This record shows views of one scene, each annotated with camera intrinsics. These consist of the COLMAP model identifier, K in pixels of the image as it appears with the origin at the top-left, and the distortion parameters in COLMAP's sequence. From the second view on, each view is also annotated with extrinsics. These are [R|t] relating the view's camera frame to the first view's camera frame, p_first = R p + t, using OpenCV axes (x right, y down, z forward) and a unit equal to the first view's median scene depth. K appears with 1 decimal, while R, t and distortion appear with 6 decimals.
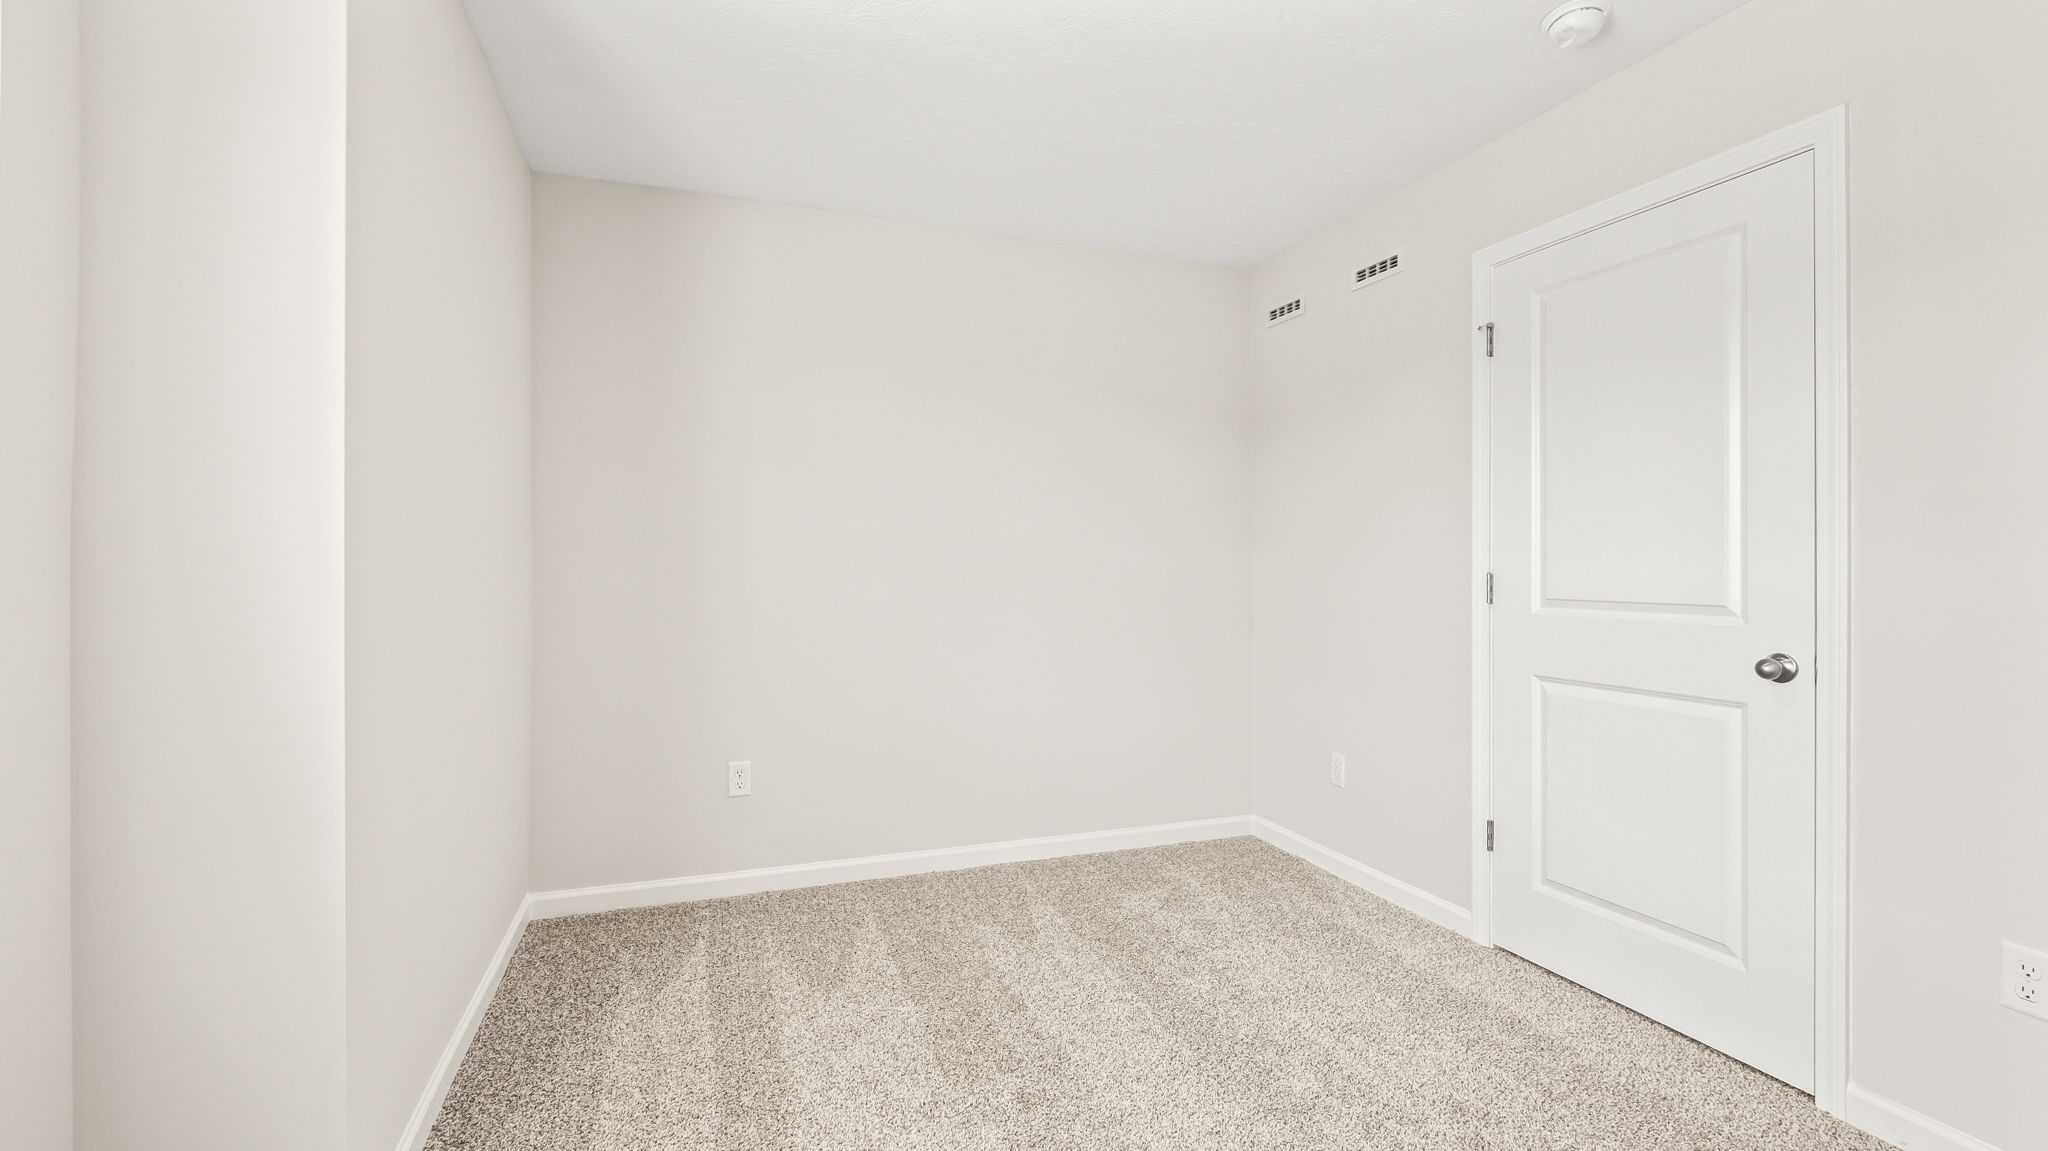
lens RADIAL K [[873.9, 0, 1014.2], [0, 873.9, 571.4], [0, 0, 1]] dist [0.009162, -0.000571]
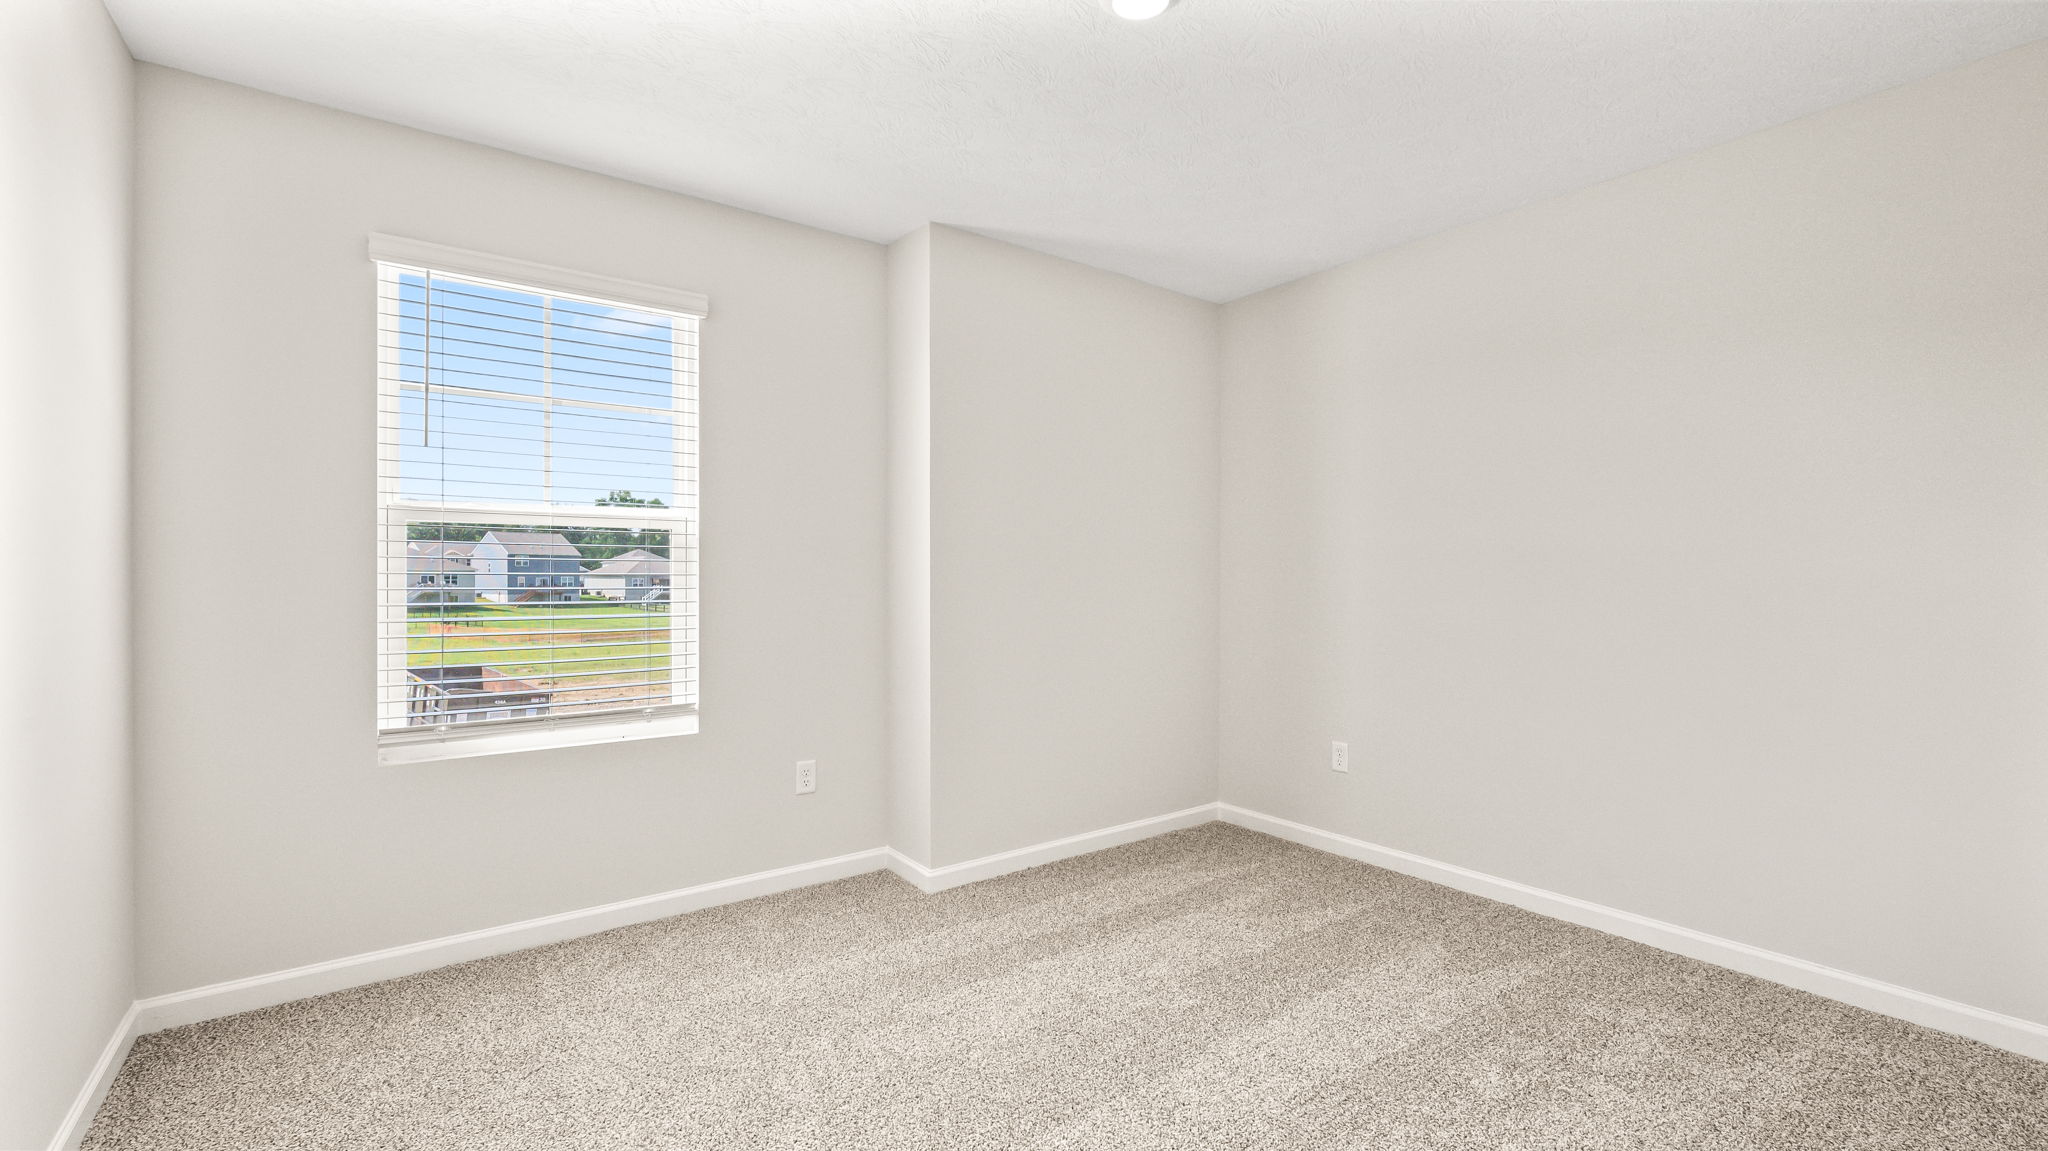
lens RADIAL K [[873.9, 0, 1022.1], [0, 873.9, 579.3], [0, 0, 1]] dist [0.009162, -0.000571]
pose [[0.260547, -0.008632, -0.965423, 0.721126], [0.008157, 0.999944, -0.006740, 0.001734], [0.965427, -0.006119, 0.260603, 0.281367]]
